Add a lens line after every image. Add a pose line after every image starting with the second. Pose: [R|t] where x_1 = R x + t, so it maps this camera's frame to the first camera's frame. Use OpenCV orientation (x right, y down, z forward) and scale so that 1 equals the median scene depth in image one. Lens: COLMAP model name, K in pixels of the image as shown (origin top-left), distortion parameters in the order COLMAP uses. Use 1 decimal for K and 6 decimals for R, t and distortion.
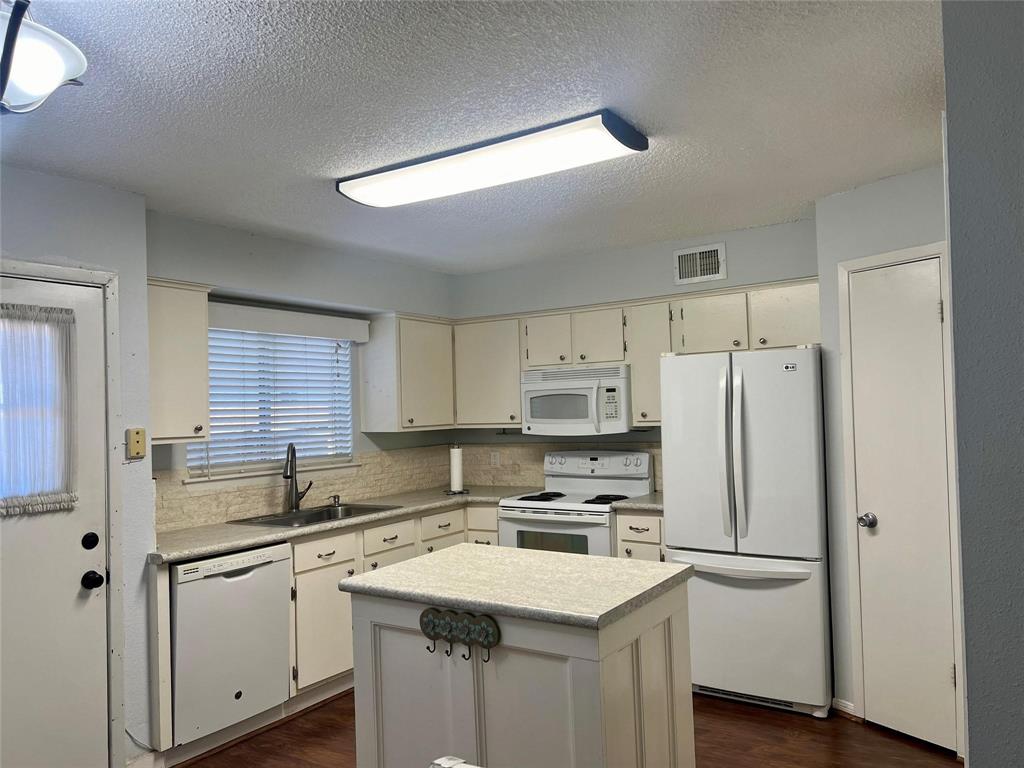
lens RADIAL K [[770.9, 0, 513.8], [0, 770.9, 383.4], [0, 0, 1]] dist [0.057614, -0.009726]
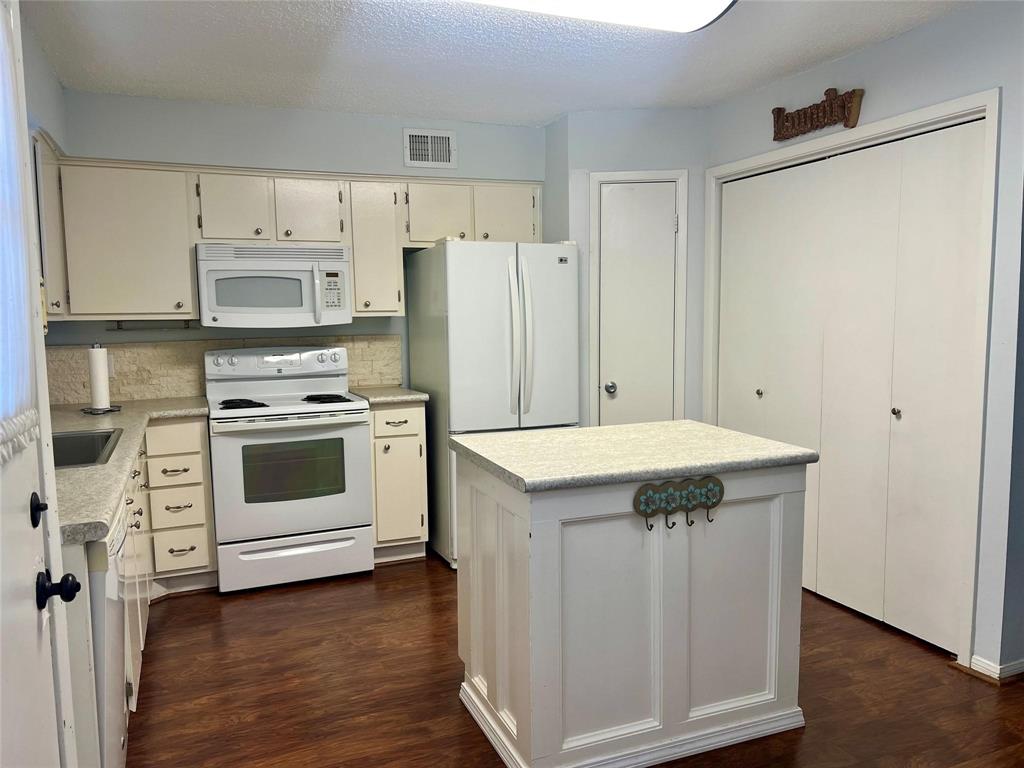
lens RADIAL K [[770.9, 0, 512.8], [0, 770.9, 387.0], [0, 0, 1]] dist [0.057614, -0.009726]
pose [[0.560226, -0.060078, 0.826158, -0.493534], [-0.027466, 0.995471, 0.091015, 0.049628], [-0.827884, -0.073680, 0.556039, 0.328234]]
